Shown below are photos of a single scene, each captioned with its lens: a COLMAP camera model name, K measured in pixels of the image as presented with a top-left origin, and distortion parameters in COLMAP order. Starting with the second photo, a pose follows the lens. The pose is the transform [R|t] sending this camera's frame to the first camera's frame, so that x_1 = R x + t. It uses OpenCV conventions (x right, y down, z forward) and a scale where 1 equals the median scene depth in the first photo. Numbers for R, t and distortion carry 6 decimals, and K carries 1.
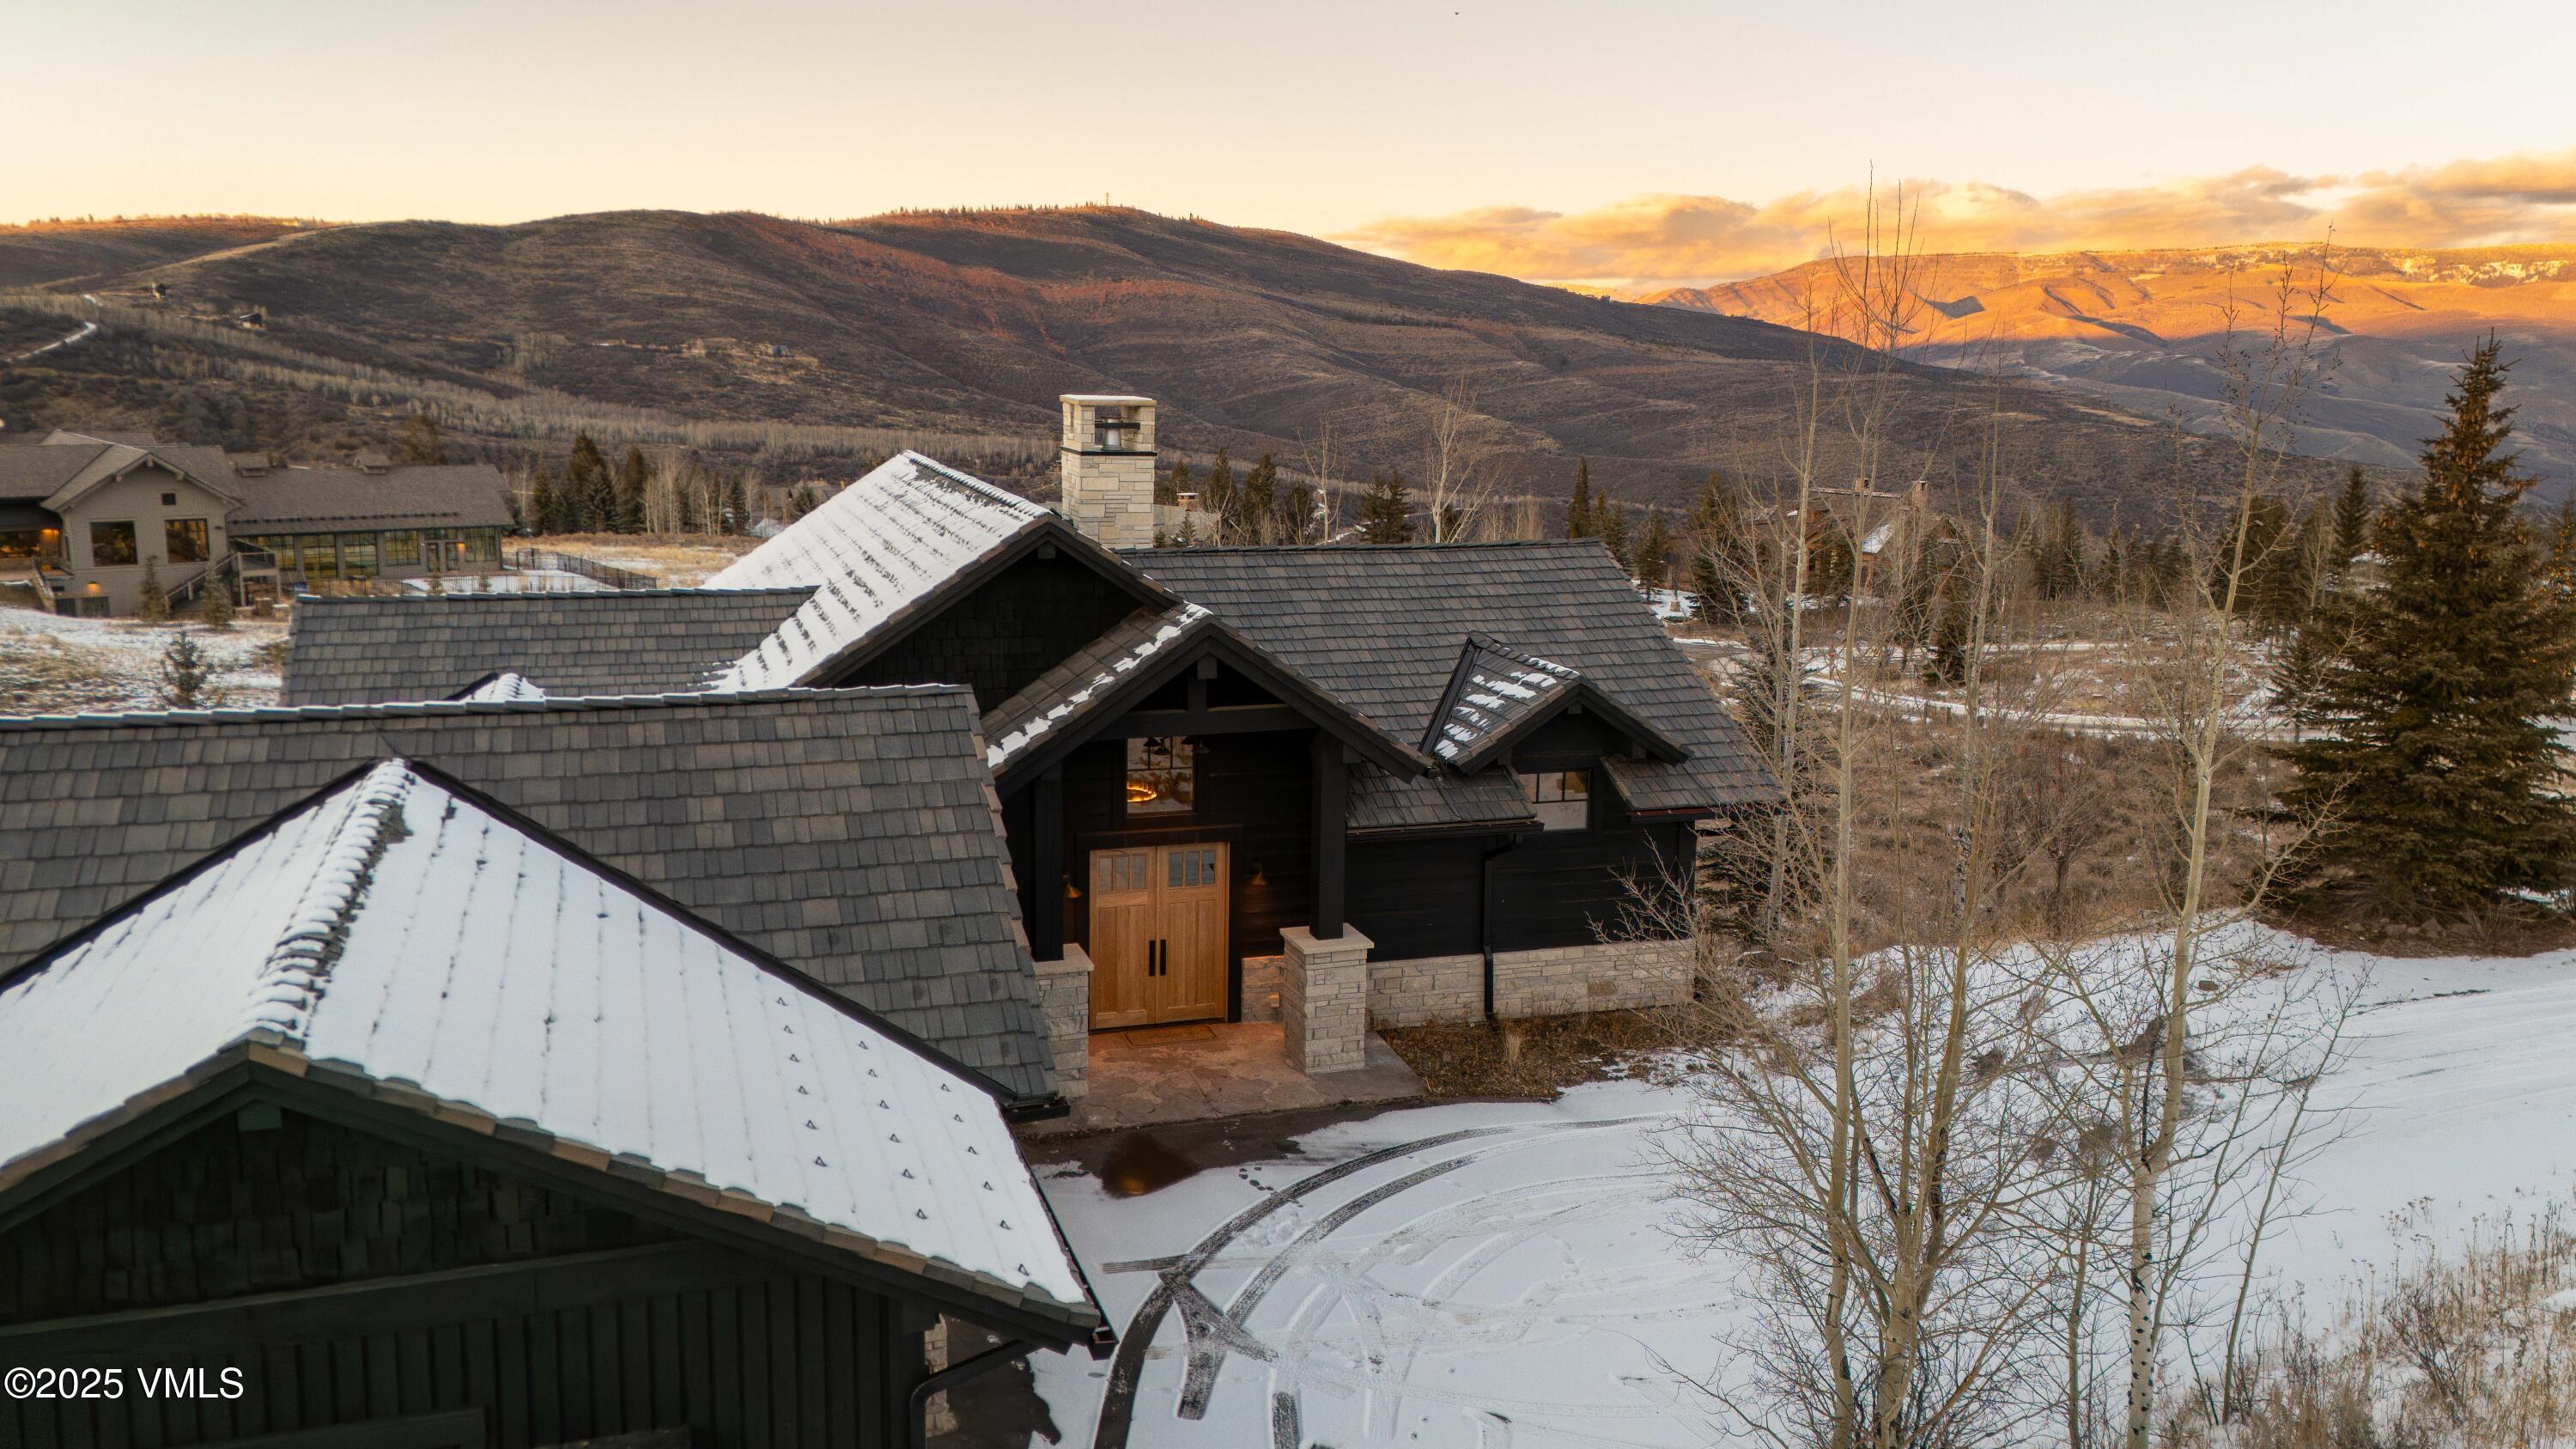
lens RADIAL K [[1982.0, 0, 1290.4], [0, 1982.0, 719.5], [0, 0, 1]] dist [0.018880, -0.003839]
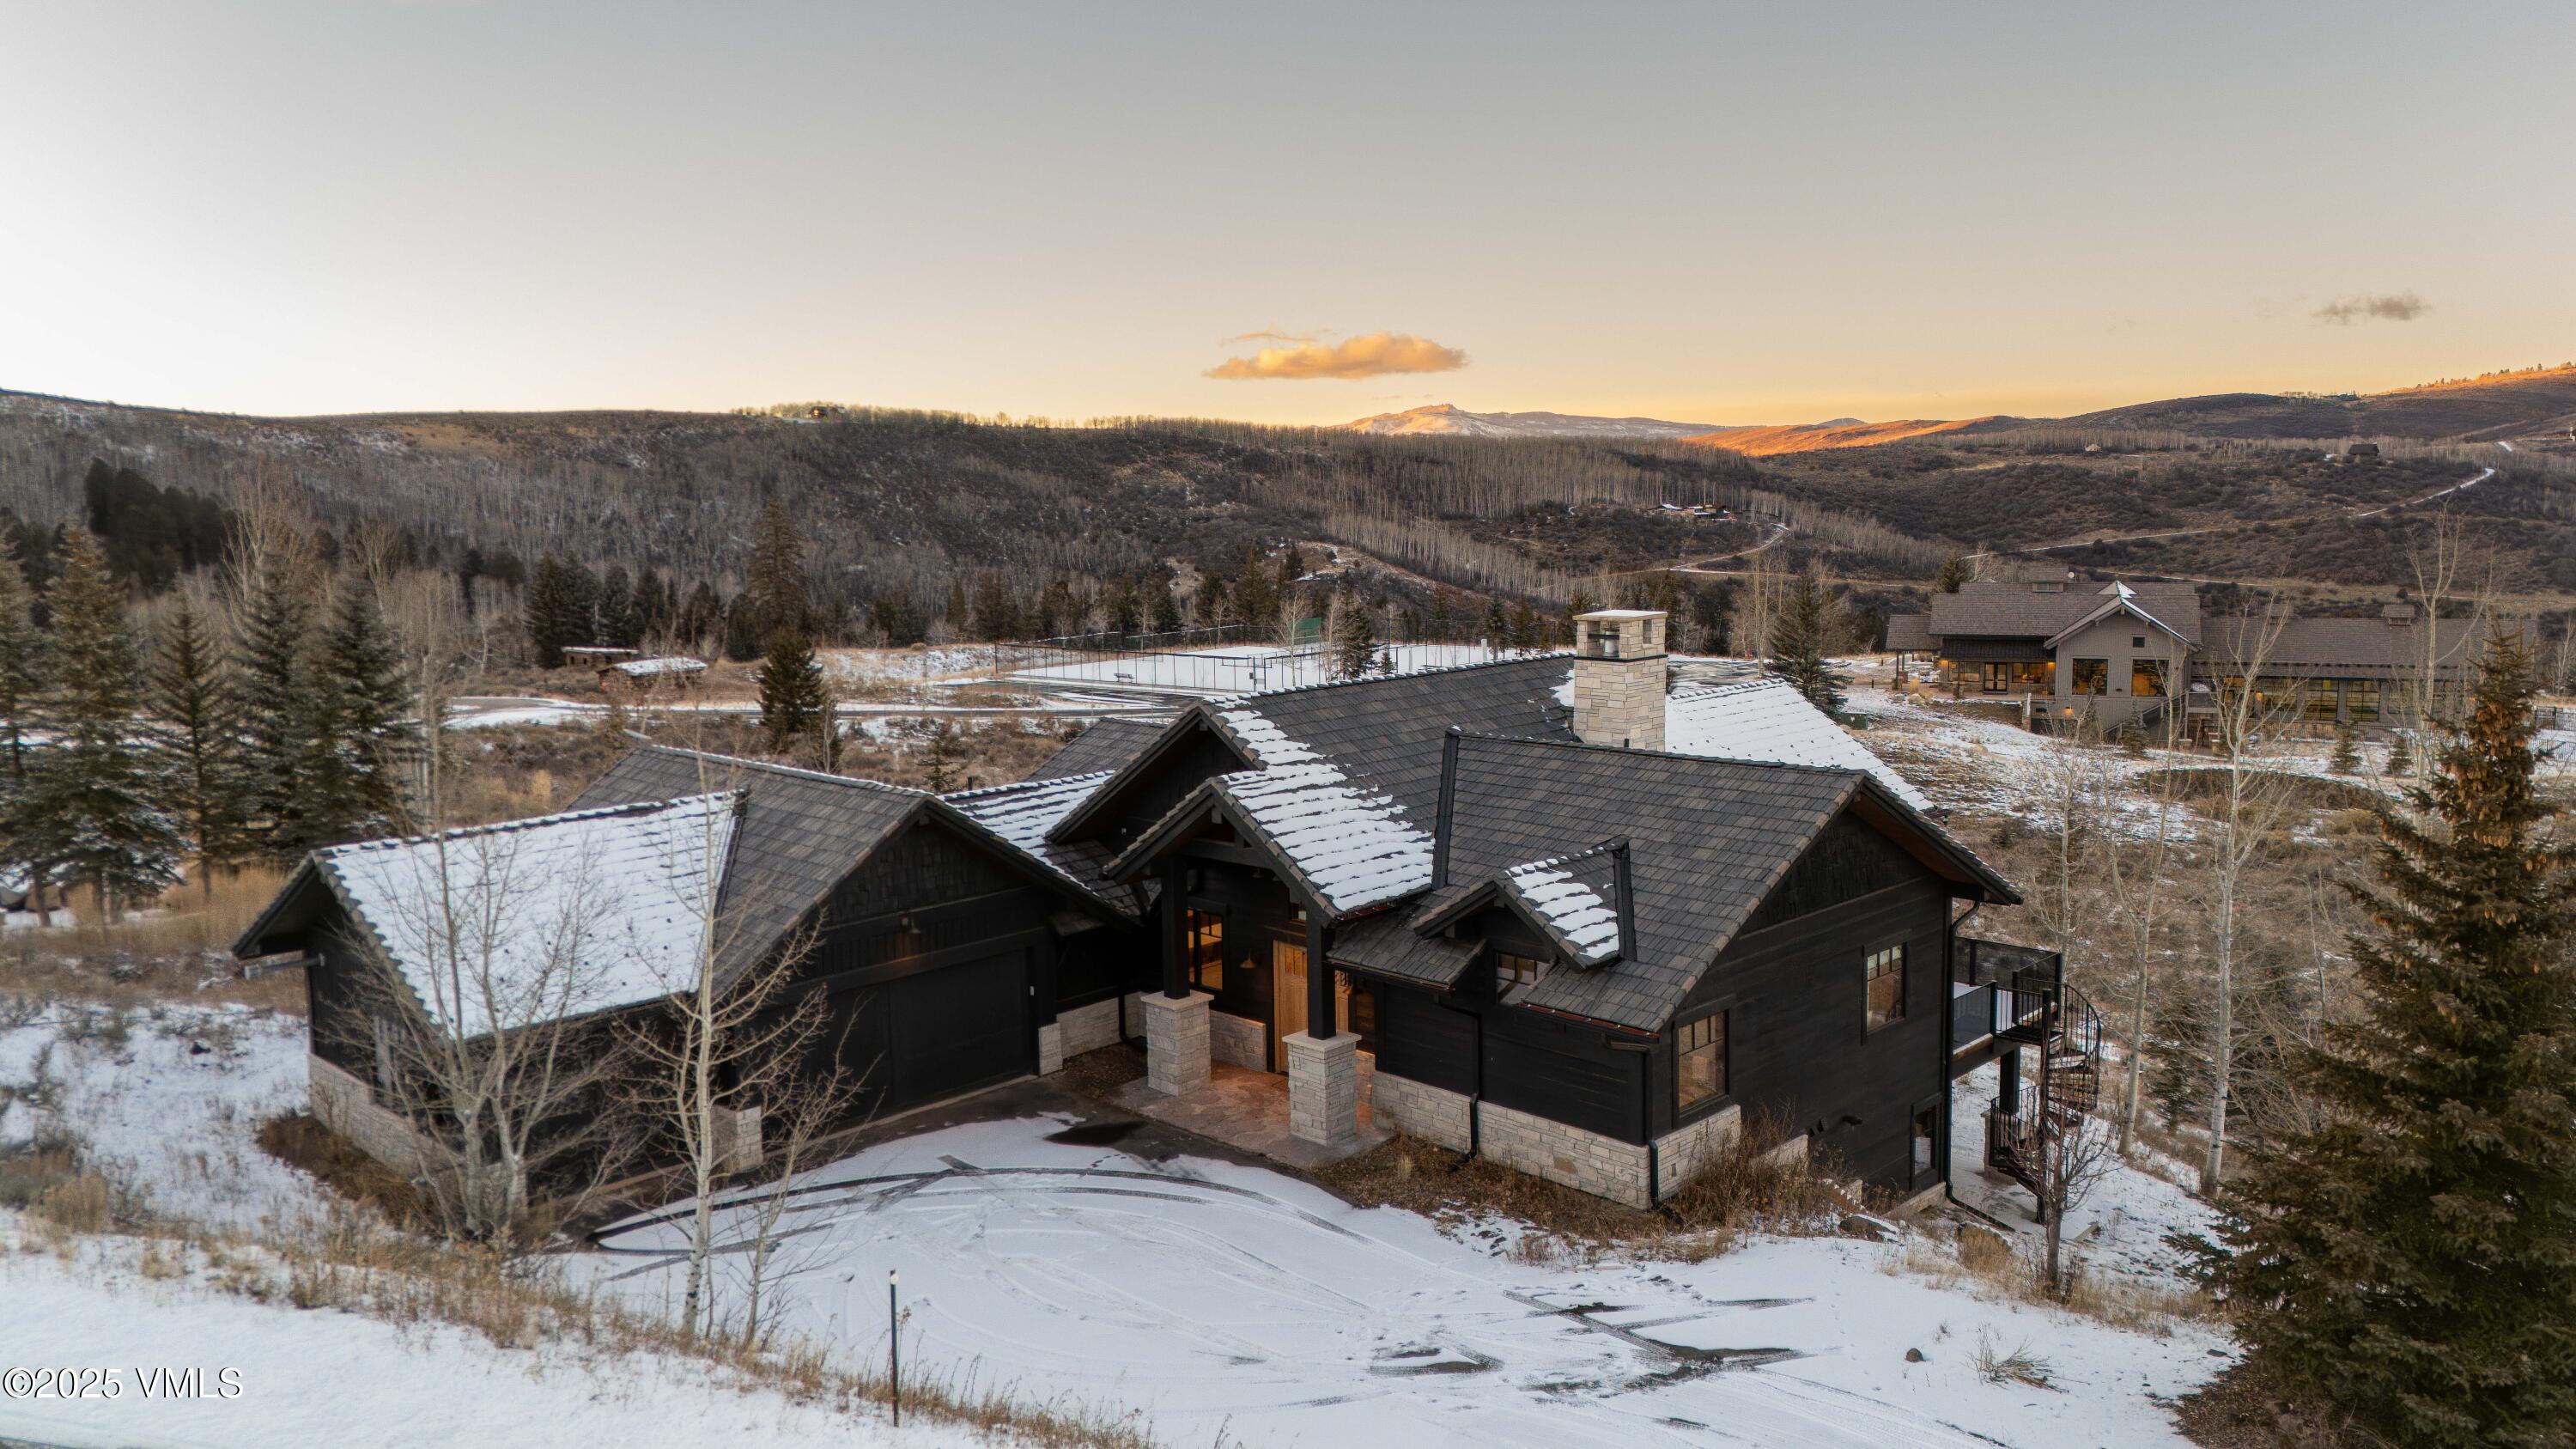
lens RADIAL K [[1821.3, 0, 1291.1], [0, 1821.3, 732.0], [0, 0, 1]] dist [0.048579, -0.041354]
pose [[0.465409, 0.091365, -0.880367, 1.002147], [-0.140804, 0.989634, 0.028268, -0.115339], [0.873824, 0.110803, 0.473449, 0.370643]]
